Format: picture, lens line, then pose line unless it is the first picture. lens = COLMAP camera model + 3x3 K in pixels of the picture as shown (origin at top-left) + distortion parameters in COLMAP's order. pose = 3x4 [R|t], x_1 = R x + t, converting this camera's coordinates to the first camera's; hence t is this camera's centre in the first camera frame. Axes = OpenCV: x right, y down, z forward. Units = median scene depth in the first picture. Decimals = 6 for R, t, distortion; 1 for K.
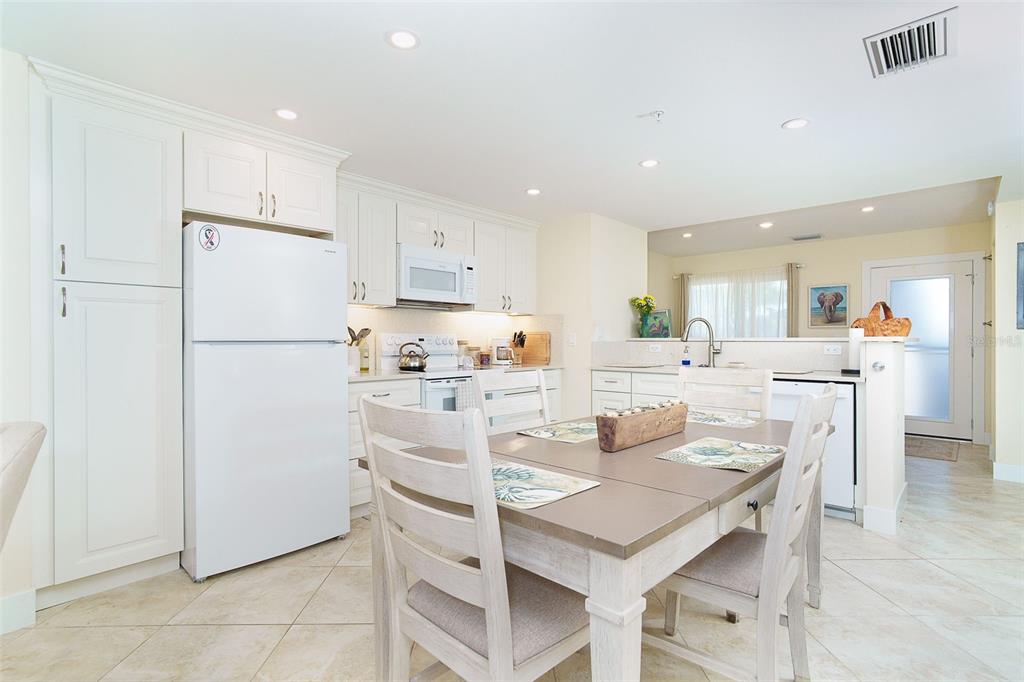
lens RADIAL K [[473.6, 0, 517.2], [0, 473.6, 344.2], [0, 0, 1]] dist [-0.012474, -0.000199]
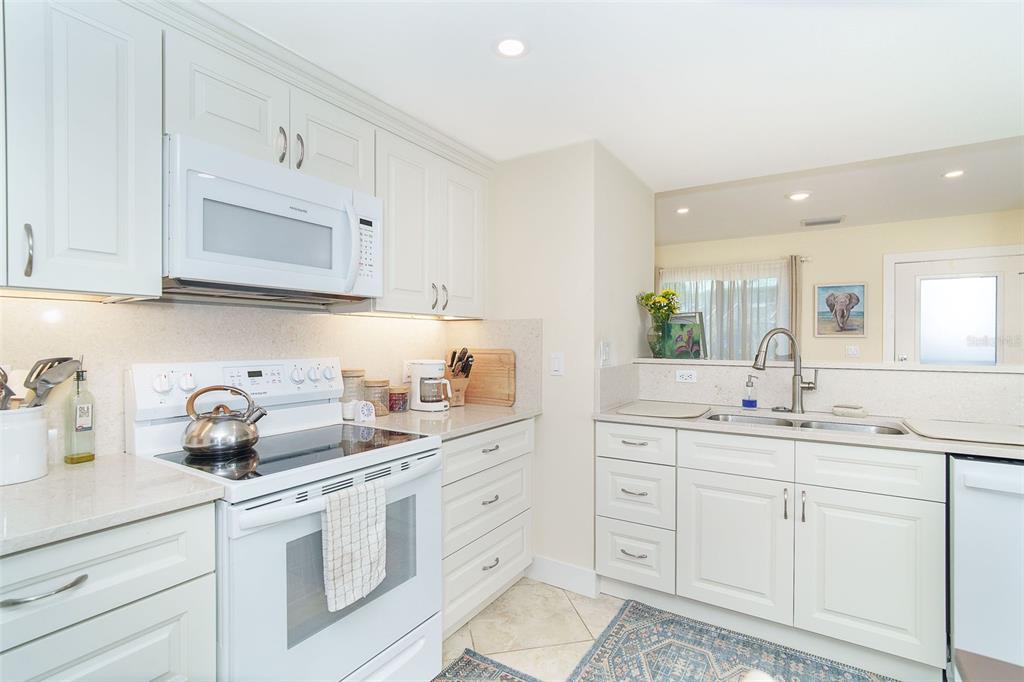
lens RADIAL K [[473.6, 0, 515.0], [0, 473.6, 342.2], [0, 0, 1]] dist [-0.012474, -0.000199]
pose [[0.984054, -0.000157, 0.177872, -0.032353], [0.001161, 0.999984, -0.005542, -0.032289], [-0.177869, 0.005660, 0.984038, 0.444196]]
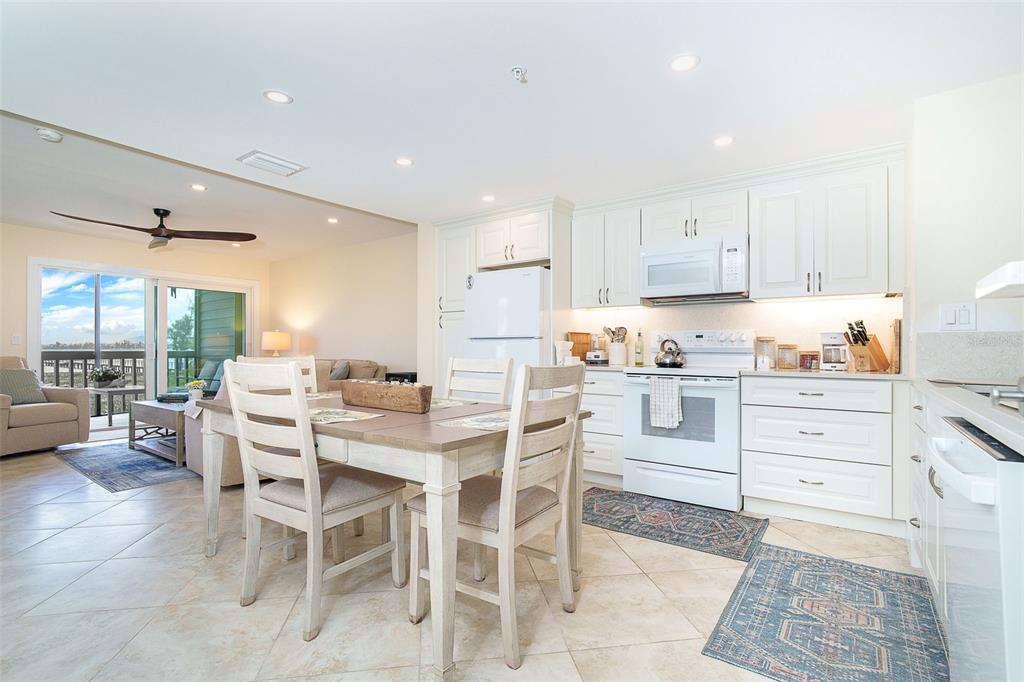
lens RADIAL K [[473.6, 0, 516.8], [0, 473.6, 346.8], [0, 0, 1]] dist [-0.012474, -0.000199]
pose [[0.143983, -0.004354, -0.989571, 0.588448], [-0.009405, 0.999939, -0.005768, 0.017472], [0.989535, 0.010138, 0.143934, 0.443943]]
